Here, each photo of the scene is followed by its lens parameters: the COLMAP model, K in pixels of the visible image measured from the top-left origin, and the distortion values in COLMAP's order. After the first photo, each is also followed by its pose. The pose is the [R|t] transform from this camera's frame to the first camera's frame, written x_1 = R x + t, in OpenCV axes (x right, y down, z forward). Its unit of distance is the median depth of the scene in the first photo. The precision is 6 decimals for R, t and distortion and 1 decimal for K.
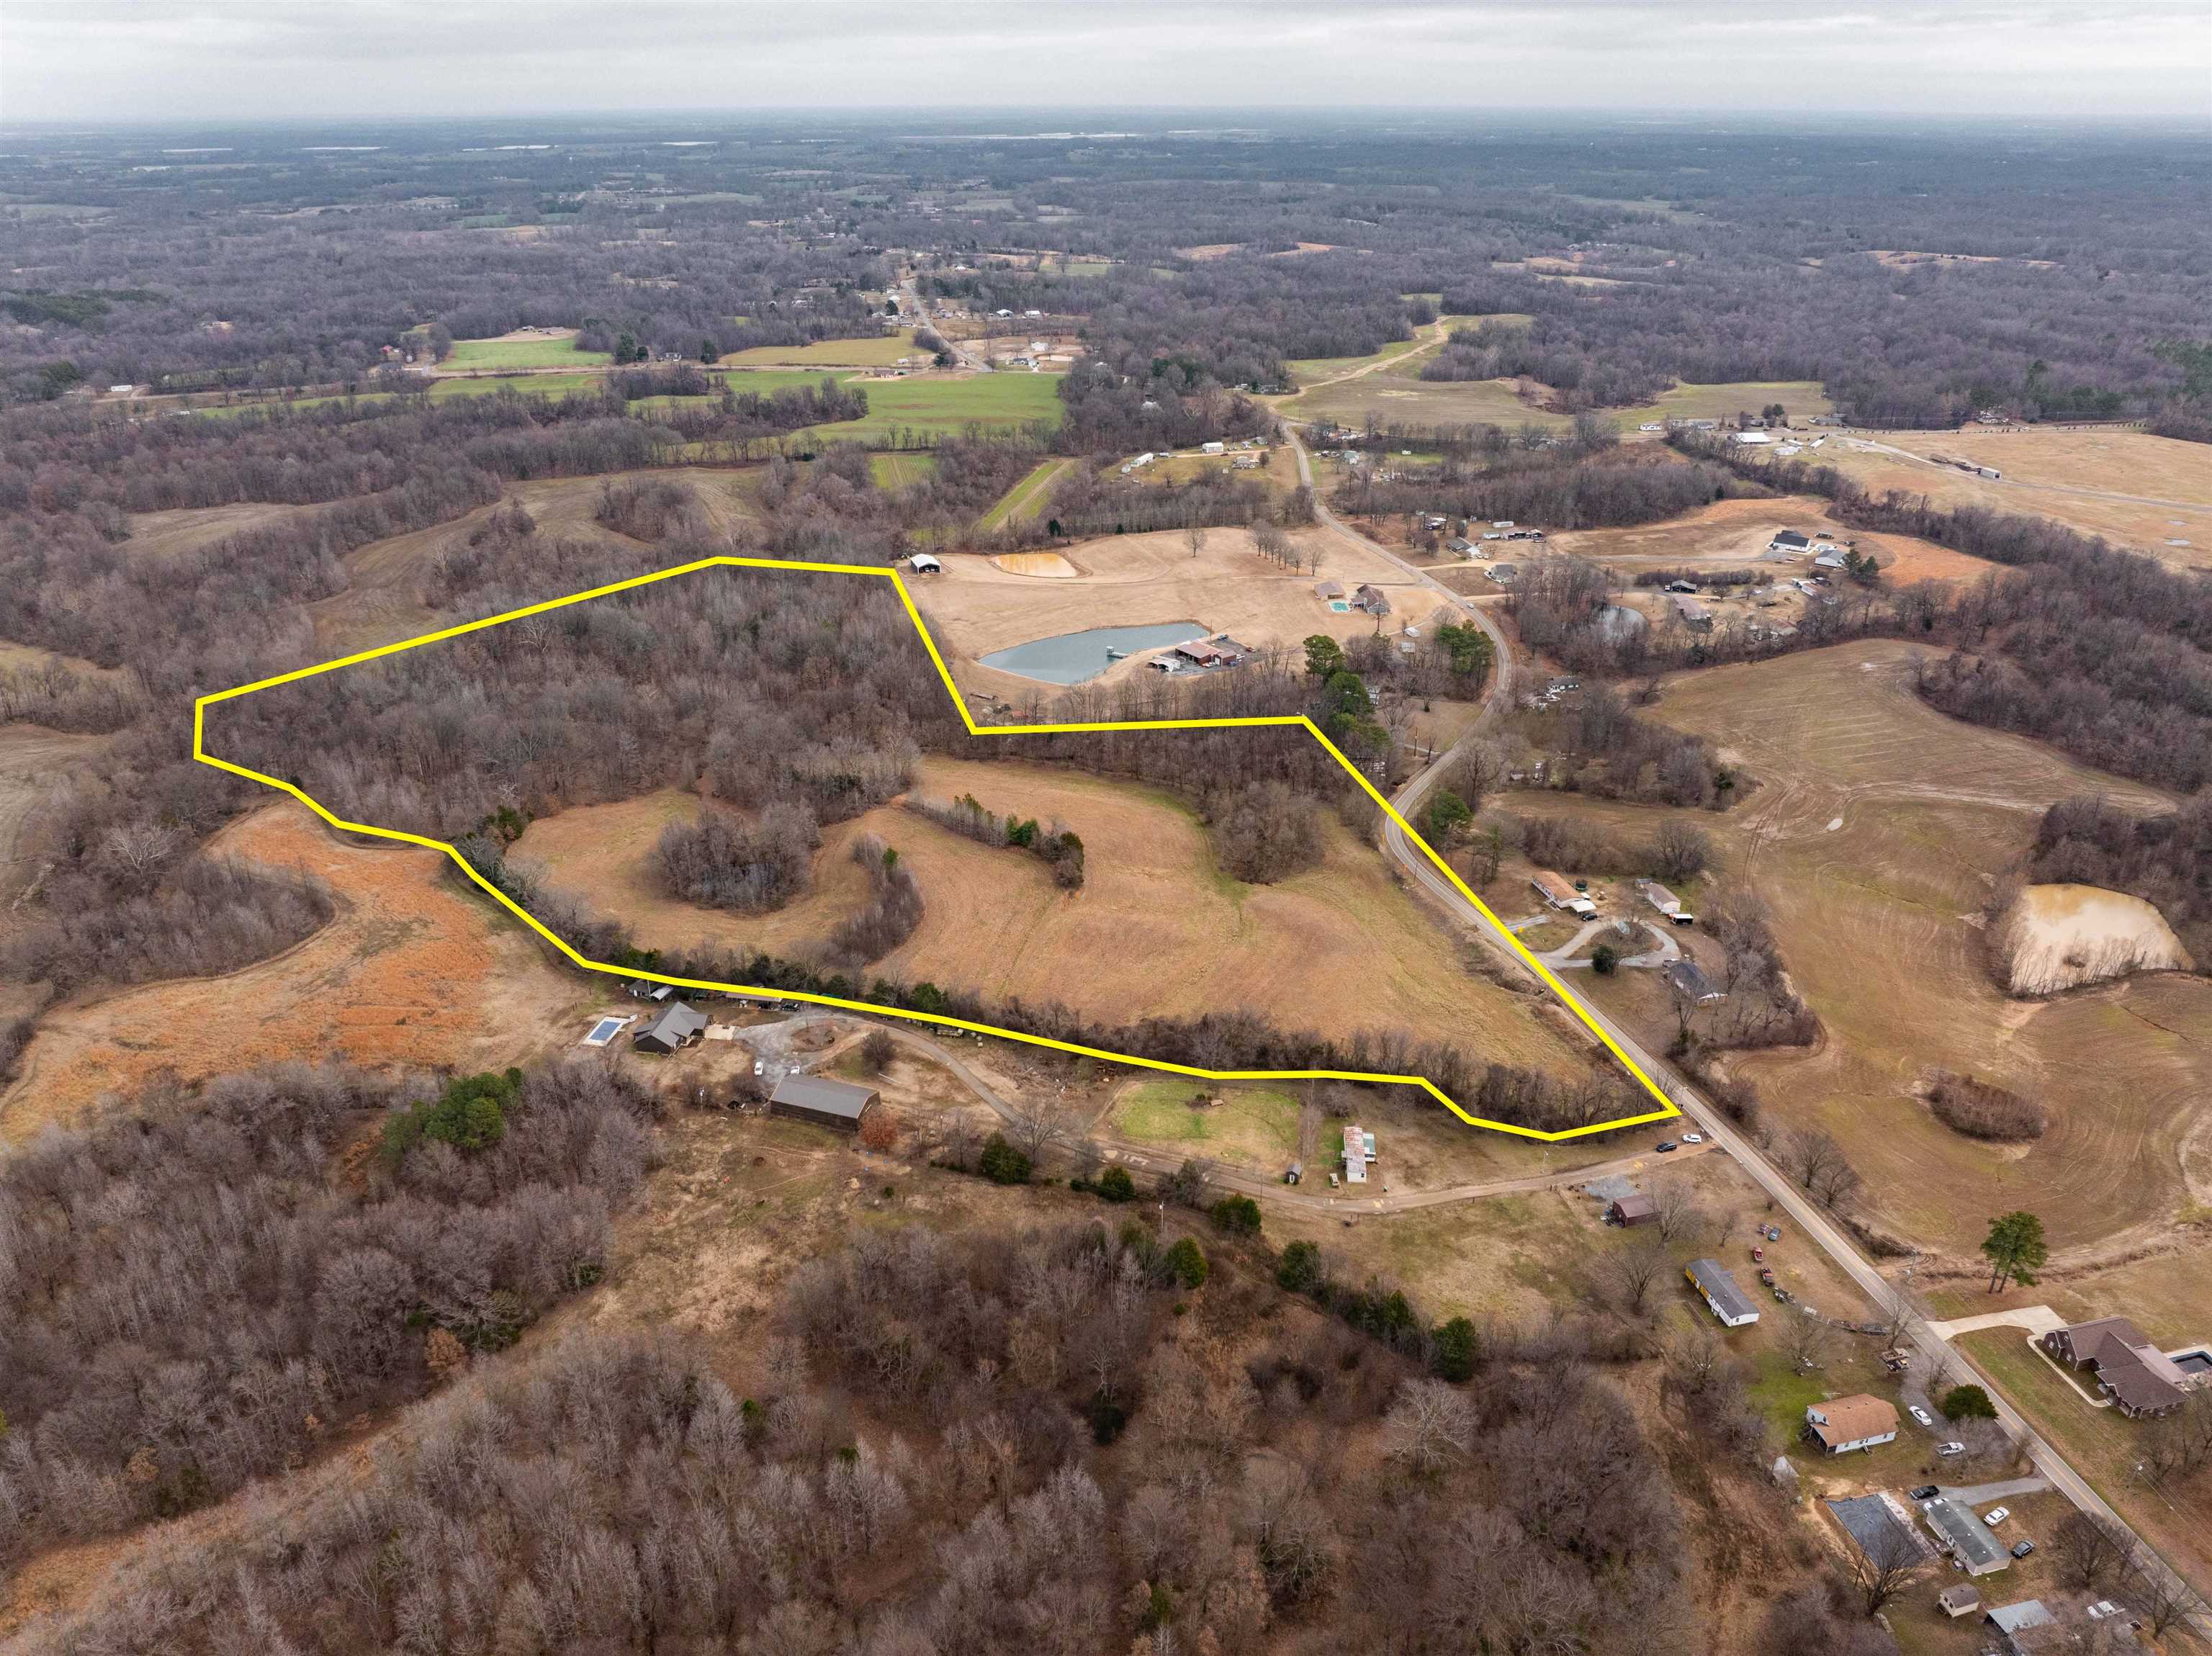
lens RADIAL K [[1548.7, 0, 1113.0], [0, 1548.7, 820.0], [0, 0, 1]] dist [-0.038160, -0.004390]
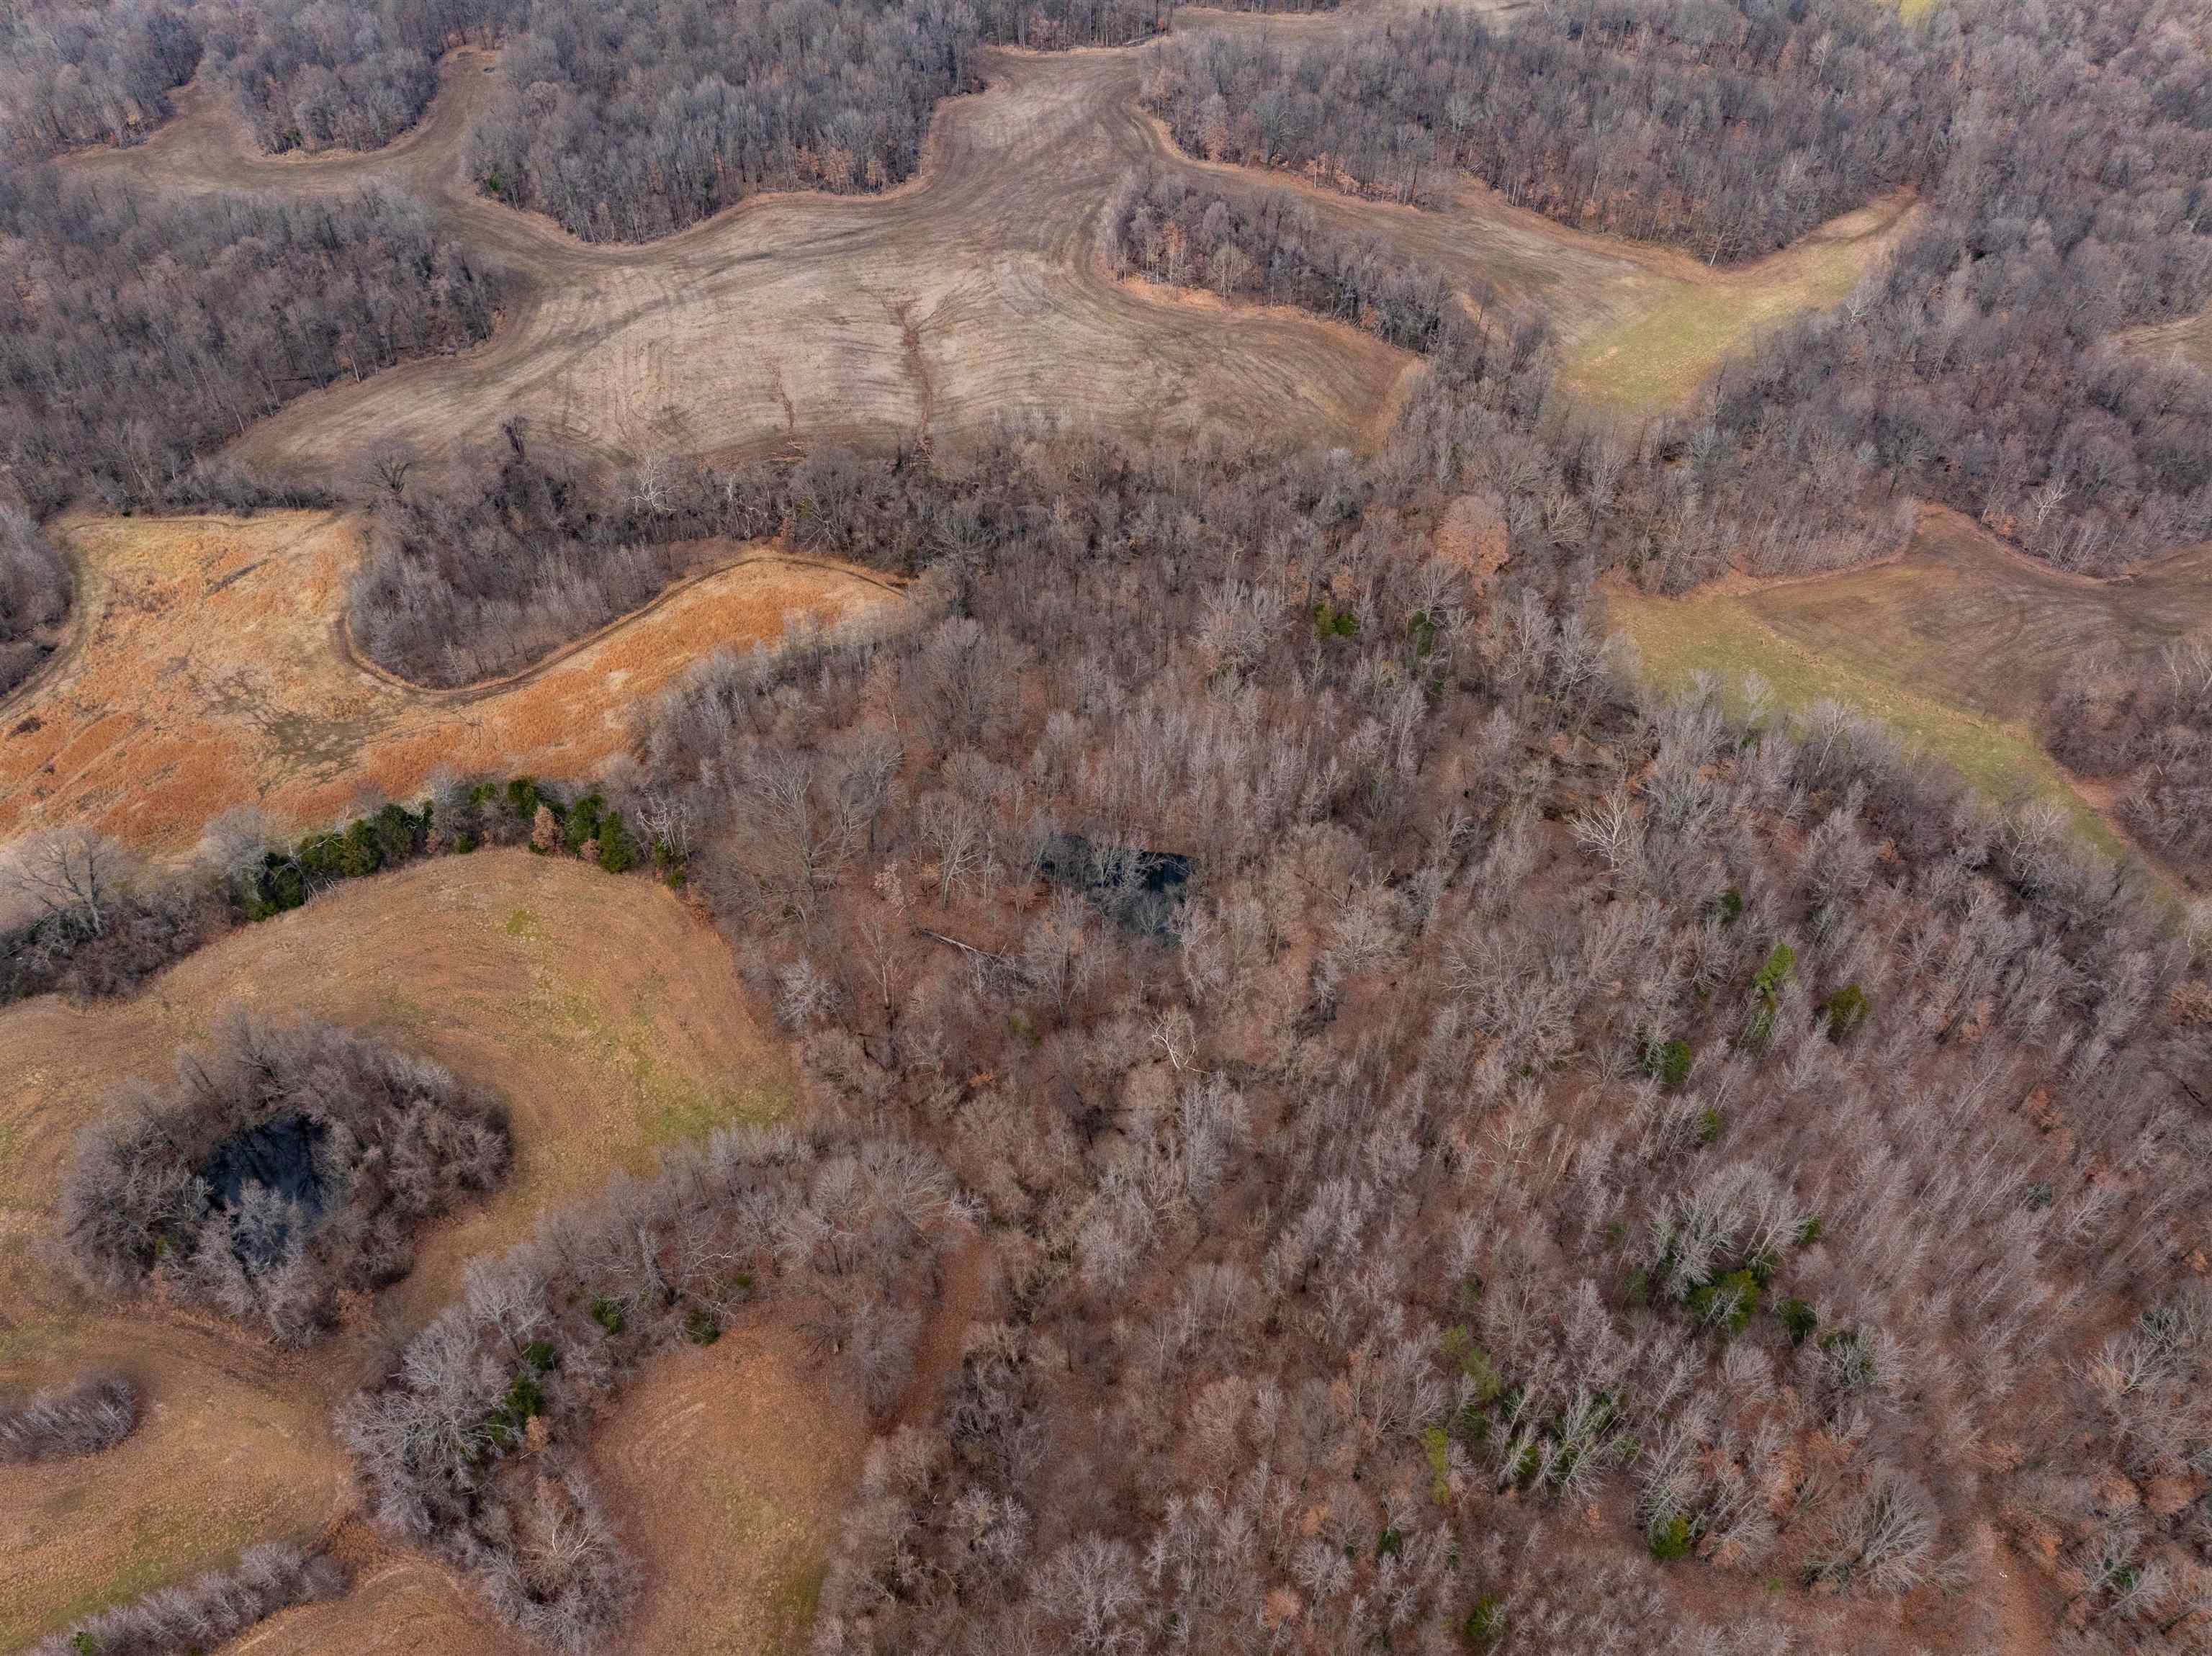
lens RADIAL K [[1548.7, 0, 1113.0], [0, 1548.7, 820.0], [0, 0, 1]] dist [-0.038160, -0.004390]
pose [[-0.275817, 0.690159, -0.669034, -0.058880], [-0.422144, 0.538340, 0.729372, -0.540365], [0.863550, 0.483602, 0.142863, 1.133991]]
